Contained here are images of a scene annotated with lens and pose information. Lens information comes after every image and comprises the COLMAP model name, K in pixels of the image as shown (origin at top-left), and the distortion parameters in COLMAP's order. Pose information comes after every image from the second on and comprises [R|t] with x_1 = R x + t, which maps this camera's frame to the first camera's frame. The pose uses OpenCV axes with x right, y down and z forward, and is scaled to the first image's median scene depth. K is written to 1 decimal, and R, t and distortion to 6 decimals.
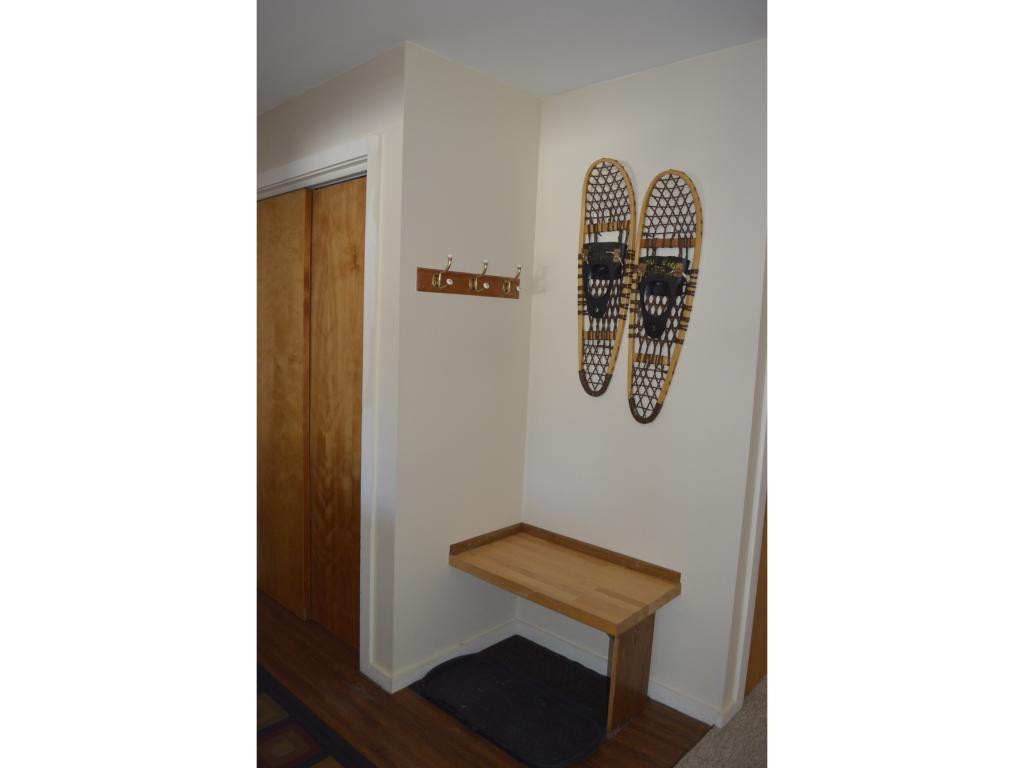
lens RADIAL K [[619.7, 0, 483.8], [0, 619.7, 383.9], [0, 0, 1]] dist [-0.052094, 0.000557]
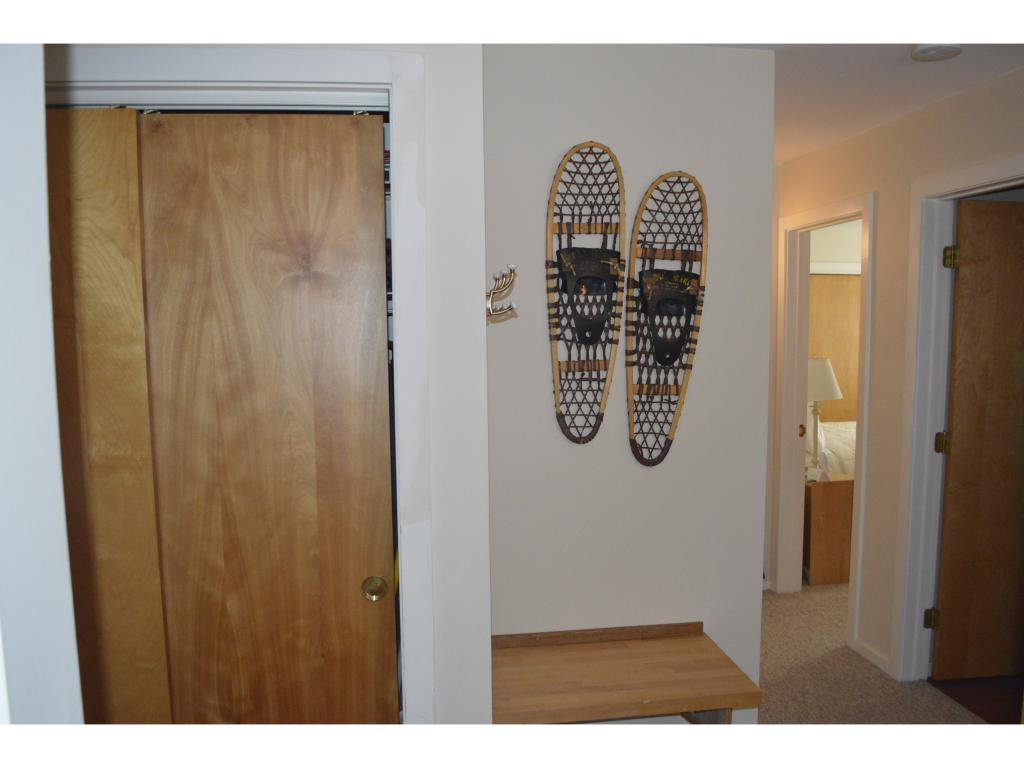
lens RADIAL K [[821.3, 0, 514.5], [0, 821.3, 405.9], [0, 0, 1]] dist [-0.084228, 0.014562]
pose [[0.611065, -0.118913, 0.782598, -0.720567], [0.104644, 0.992110, 0.069040, -0.114441], [-0.784633, 0.039707, 0.618687, 0.447569]]
